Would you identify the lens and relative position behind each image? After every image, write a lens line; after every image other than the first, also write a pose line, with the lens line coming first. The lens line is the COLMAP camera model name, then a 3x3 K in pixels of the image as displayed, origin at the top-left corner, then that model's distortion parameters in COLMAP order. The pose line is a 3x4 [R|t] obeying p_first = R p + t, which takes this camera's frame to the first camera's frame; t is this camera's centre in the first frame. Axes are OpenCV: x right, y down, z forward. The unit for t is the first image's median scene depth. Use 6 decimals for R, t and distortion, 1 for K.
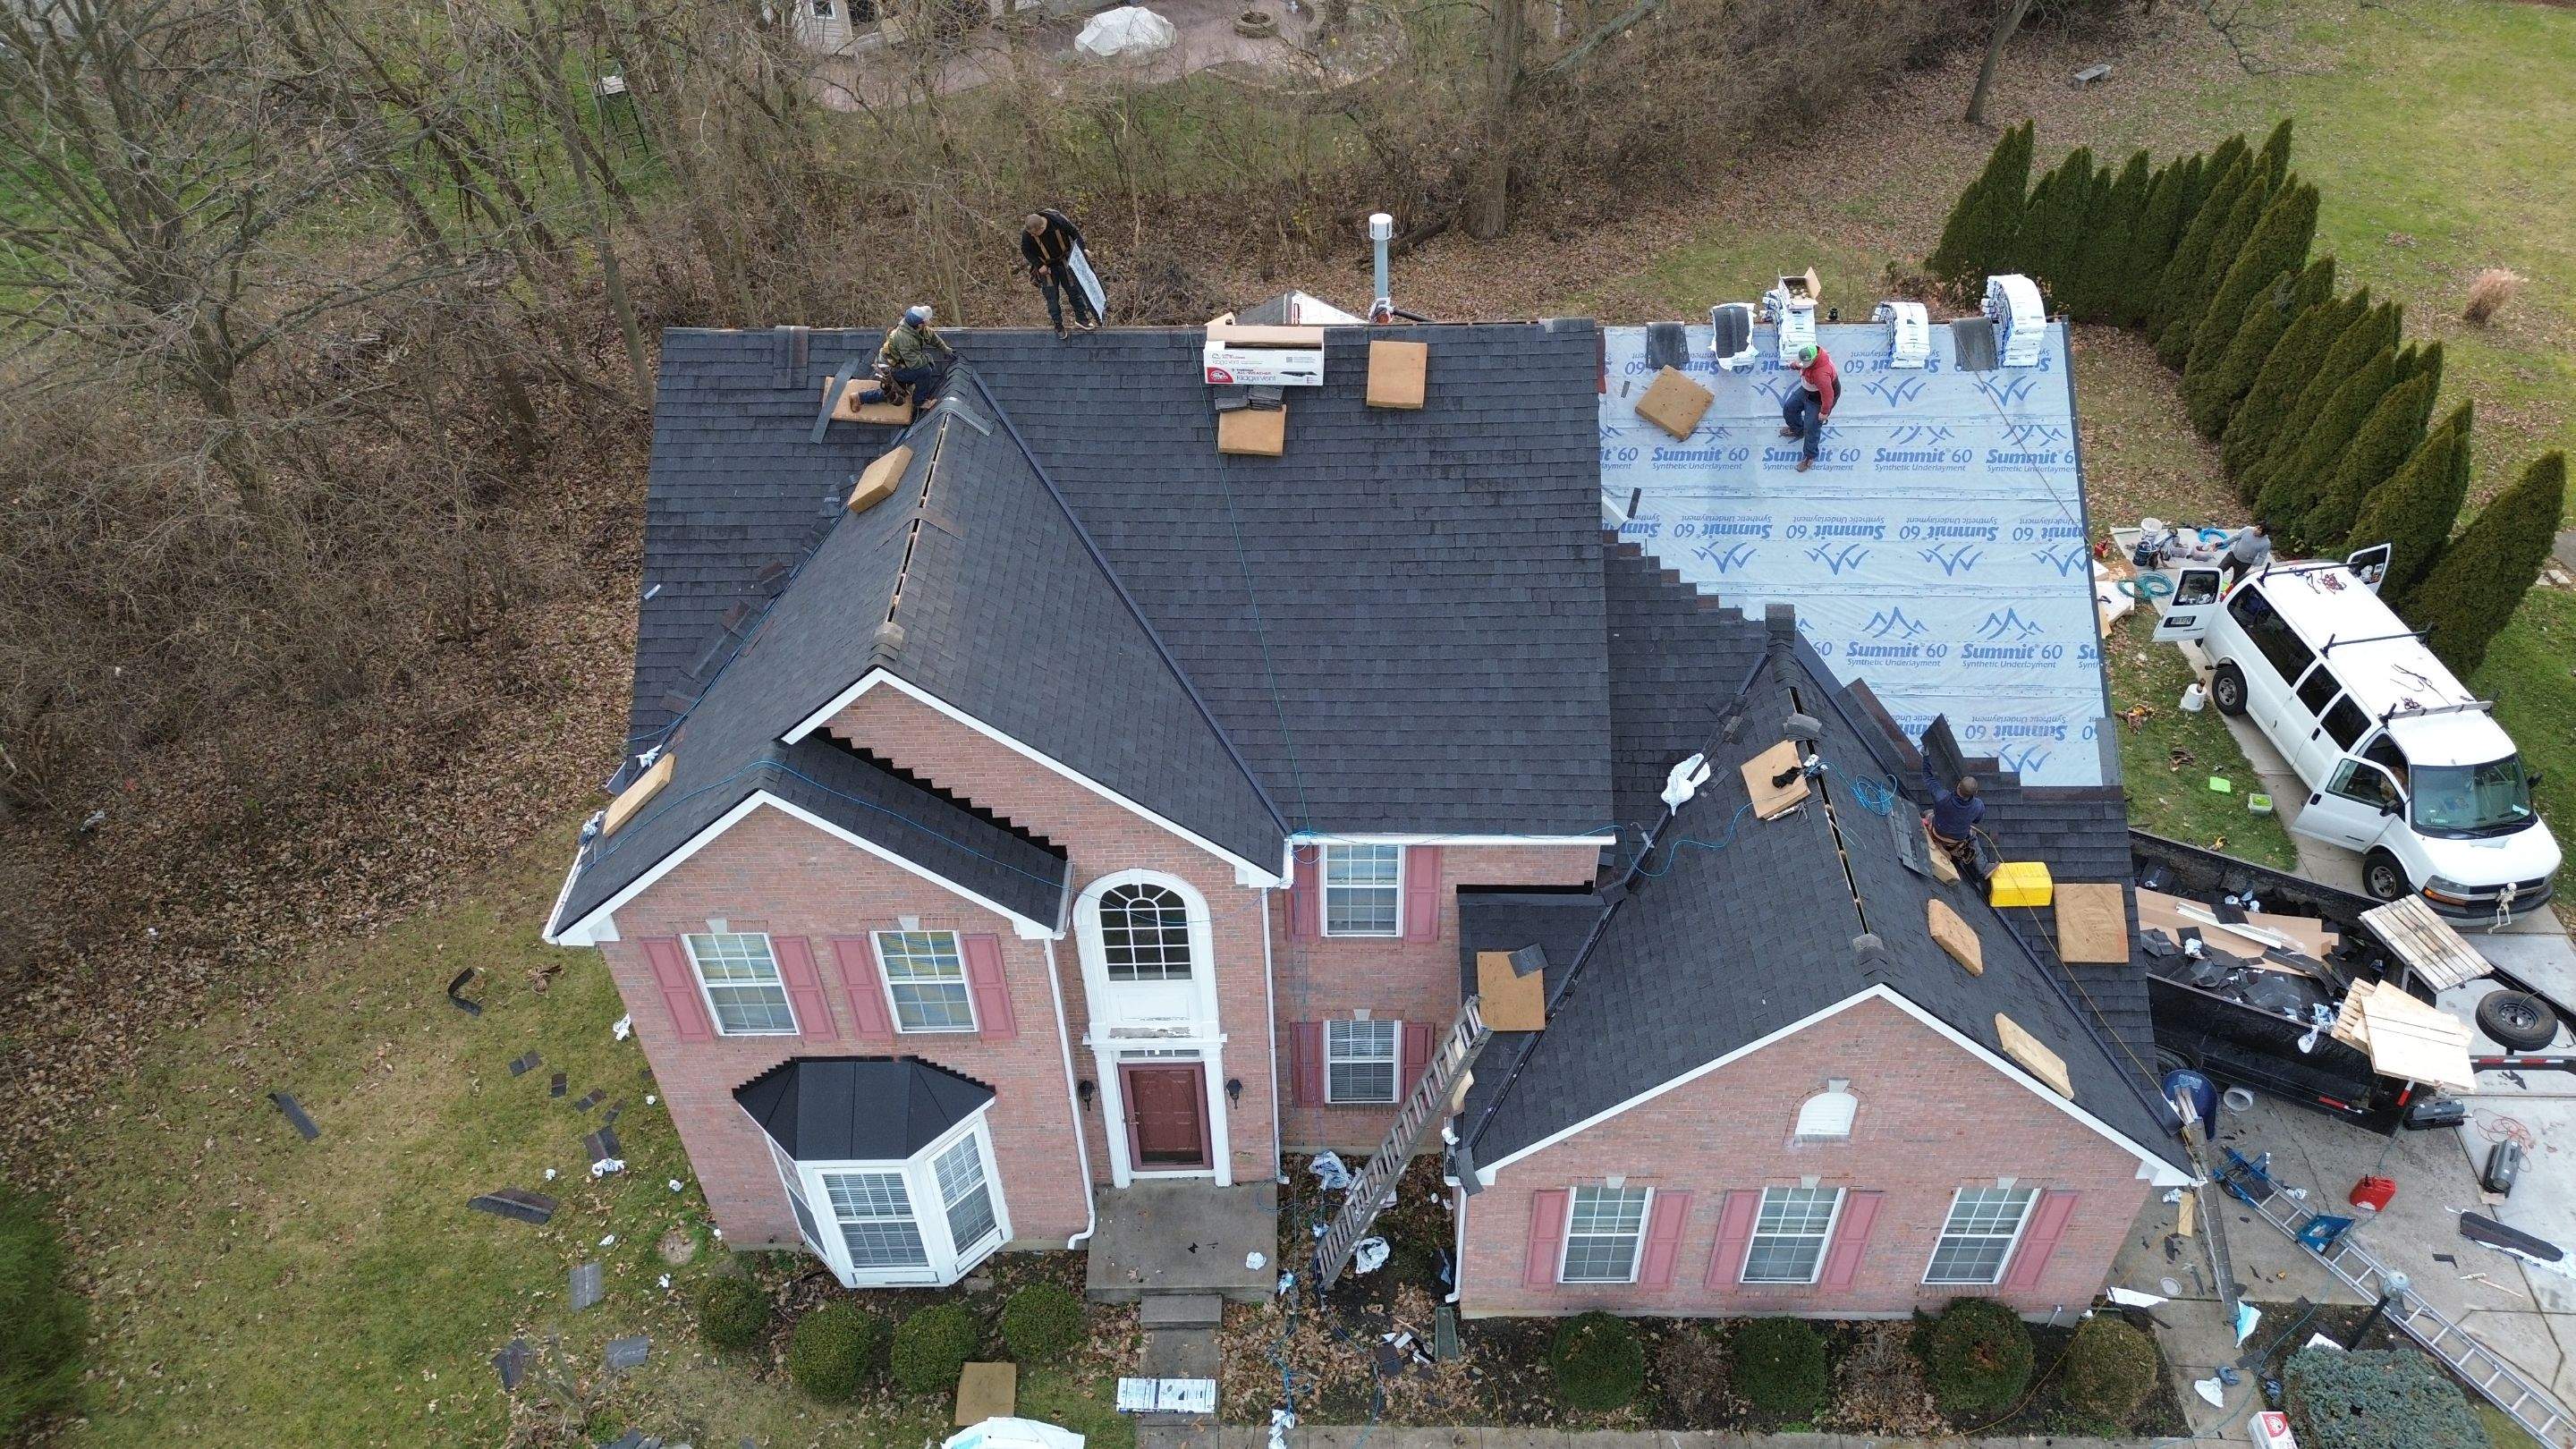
lens RADIAL K [[1811.3, 0, 1295.0], [0, 1811.3, 714.7], [0, 0, 1]] dist [0.081048, -0.082698]
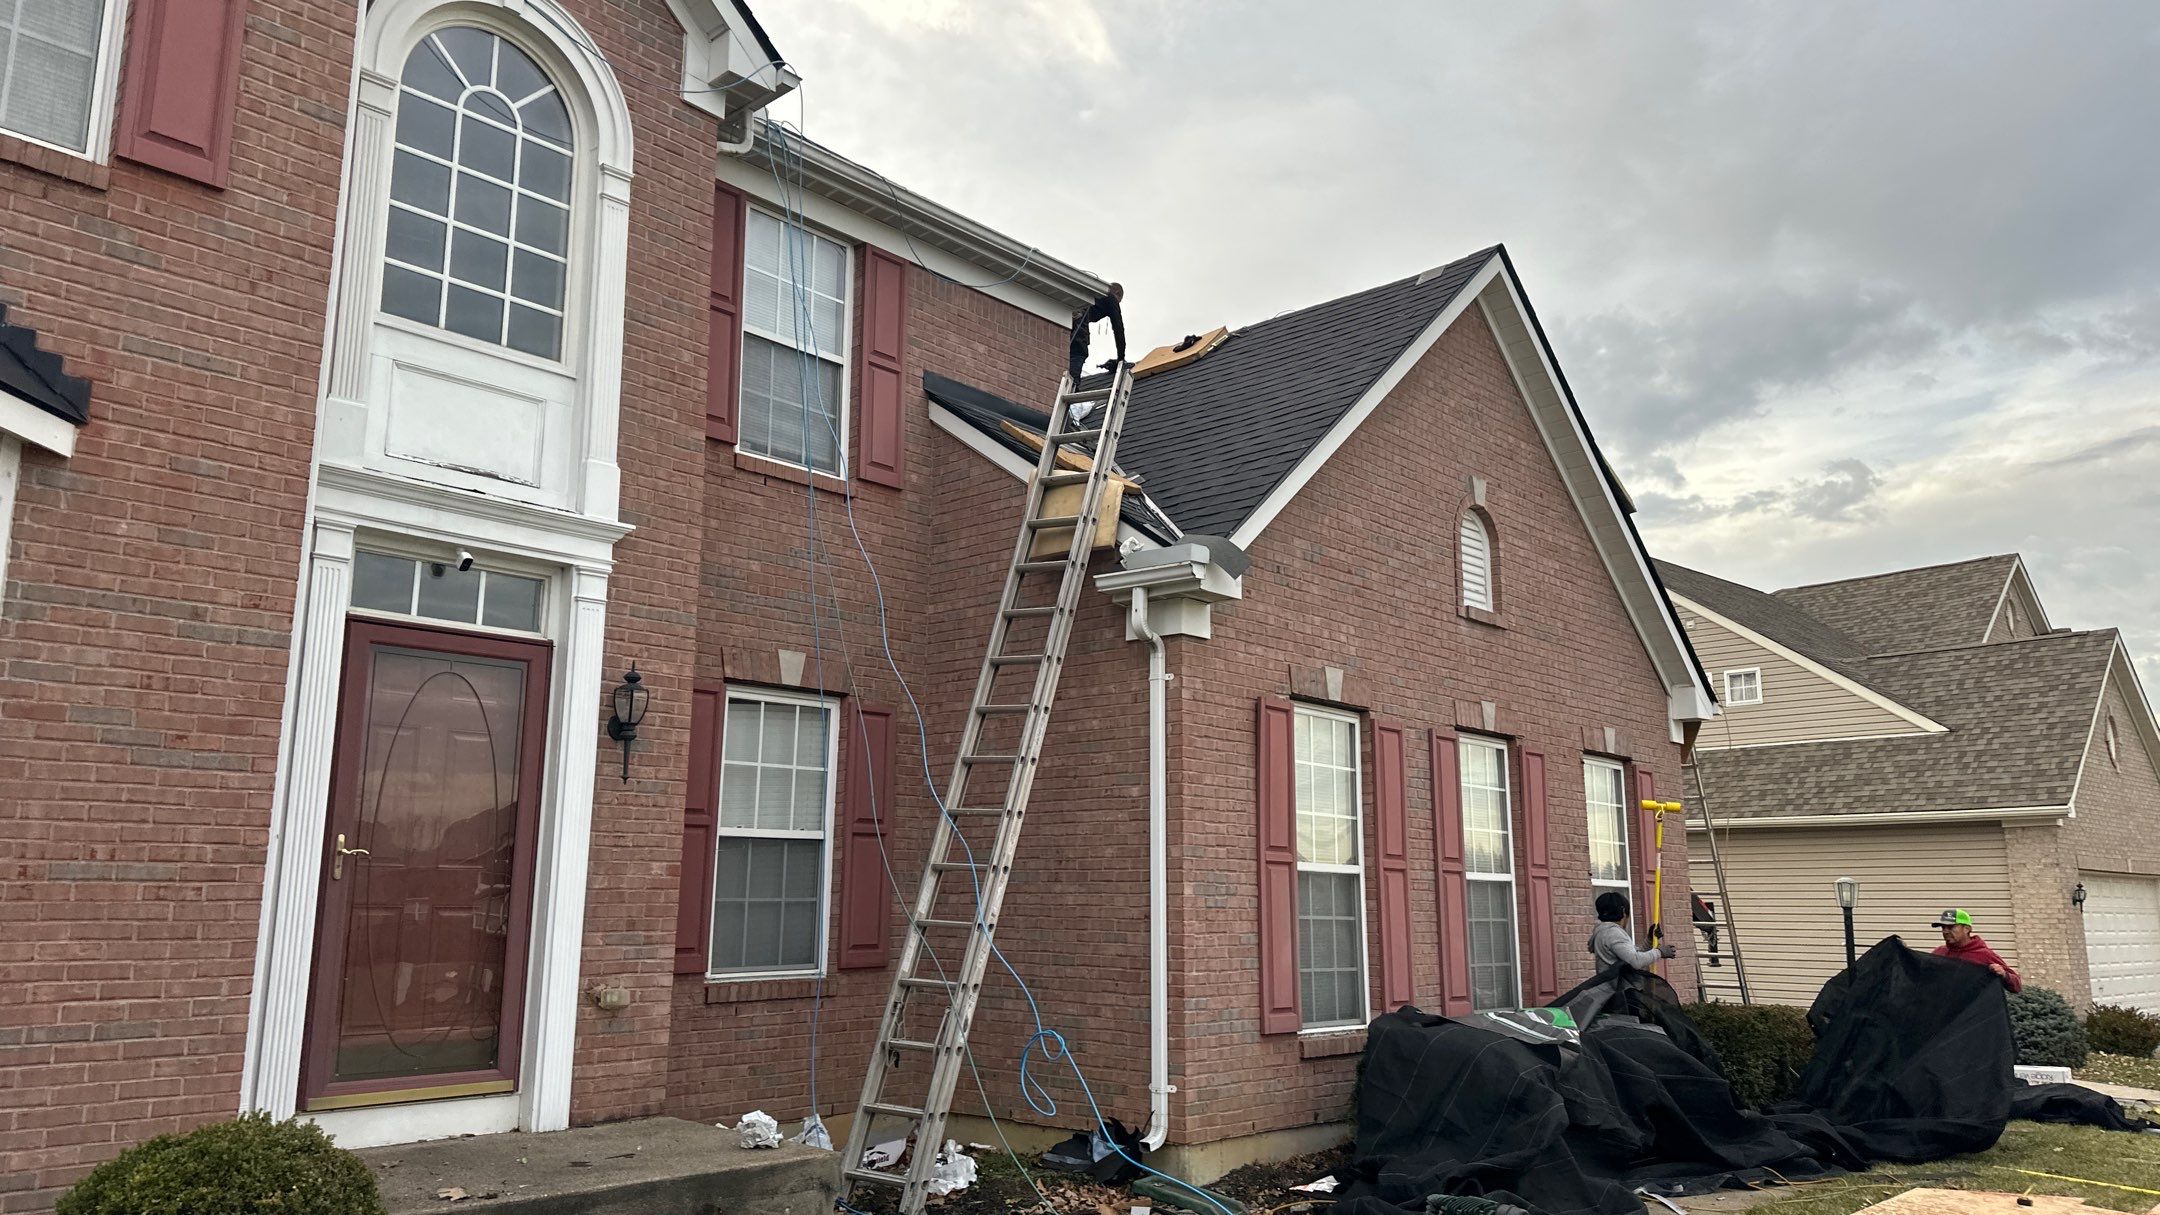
lens RADIAL K [[1509.4, 0, 1092.8], [0, 1509.4, 612.4], [0, 0, 1]] dist [0.079800, -0.081000]
pose [[0.665495, 0.165784, 0.727758, -0.230571], [0.490444, 0.637870, -0.593791, 0.466479], [-0.562656, 0.752089, 0.343191, 0.799798]]
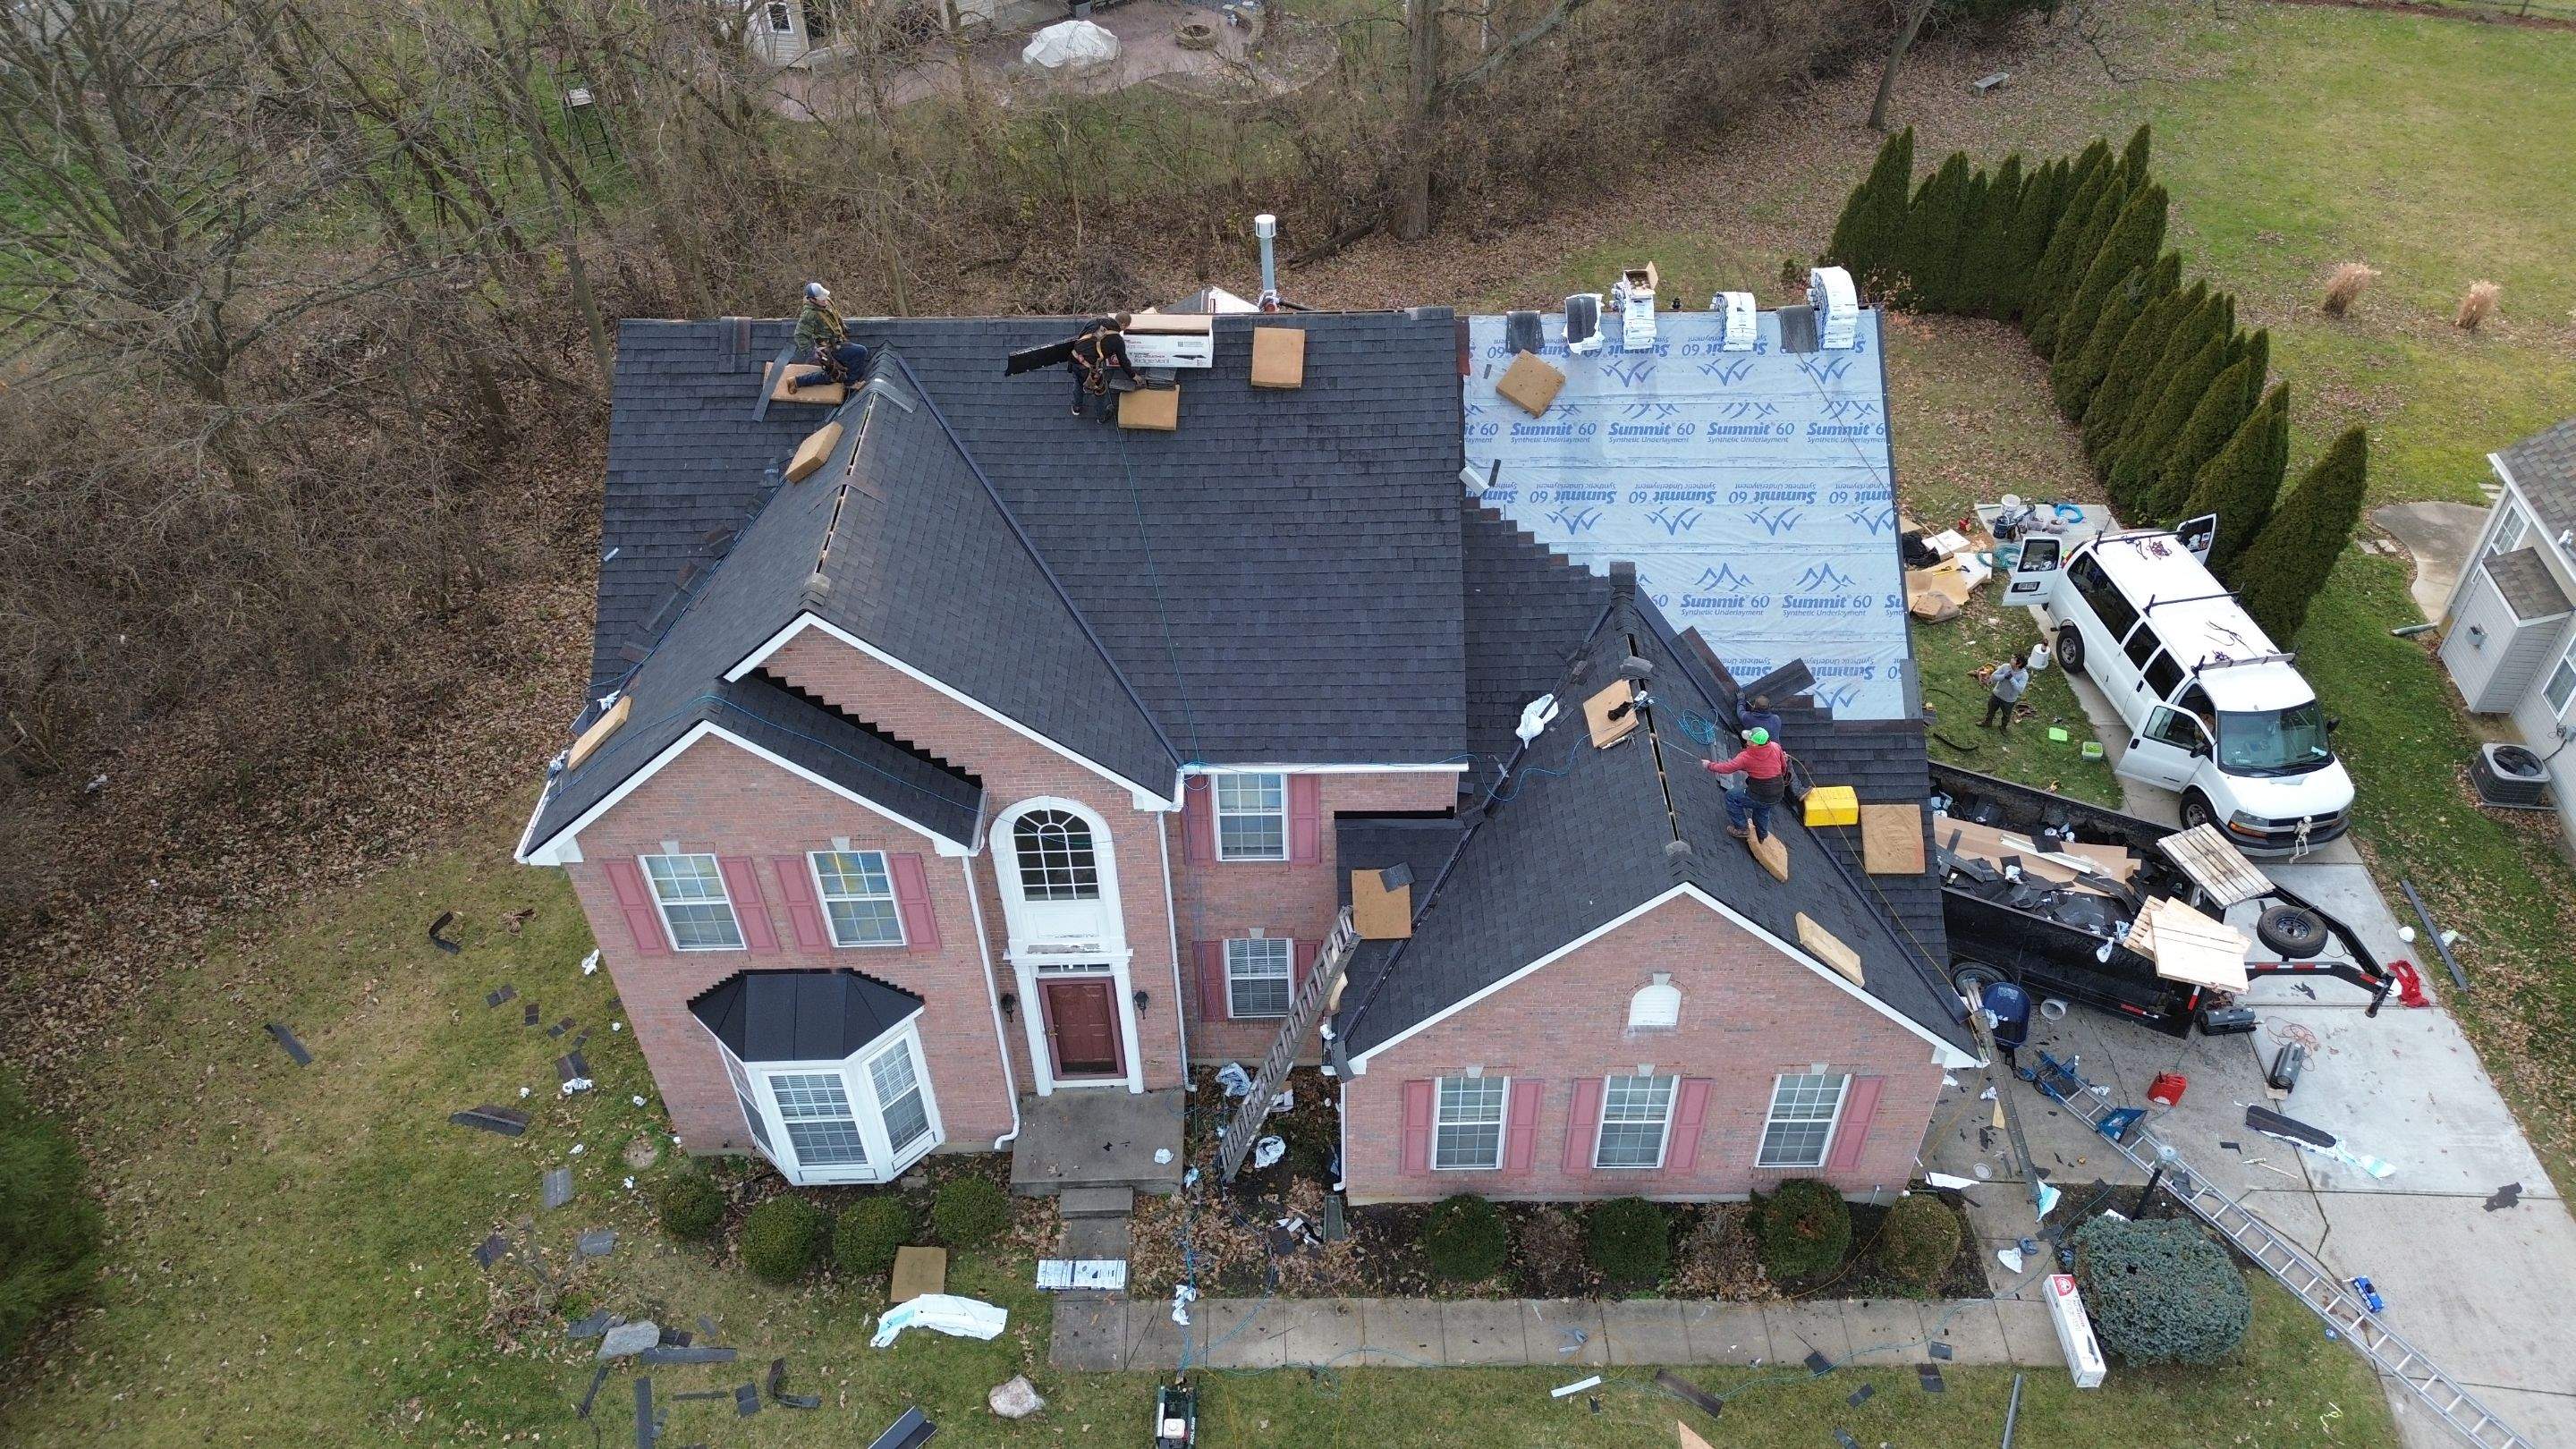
lens RADIAL K [[1811.3, 0, 1295.3], [0, 1811.3, 714.5], [0, 0, 1]] dist [0.081048, -0.082698]
pose [[0.999912, -0.007658, 0.010793, 0.050621], [0.007688, 0.999967, -0.002668, 0.034502], [-0.010772, 0.002751, 0.999938, -0.115534]]
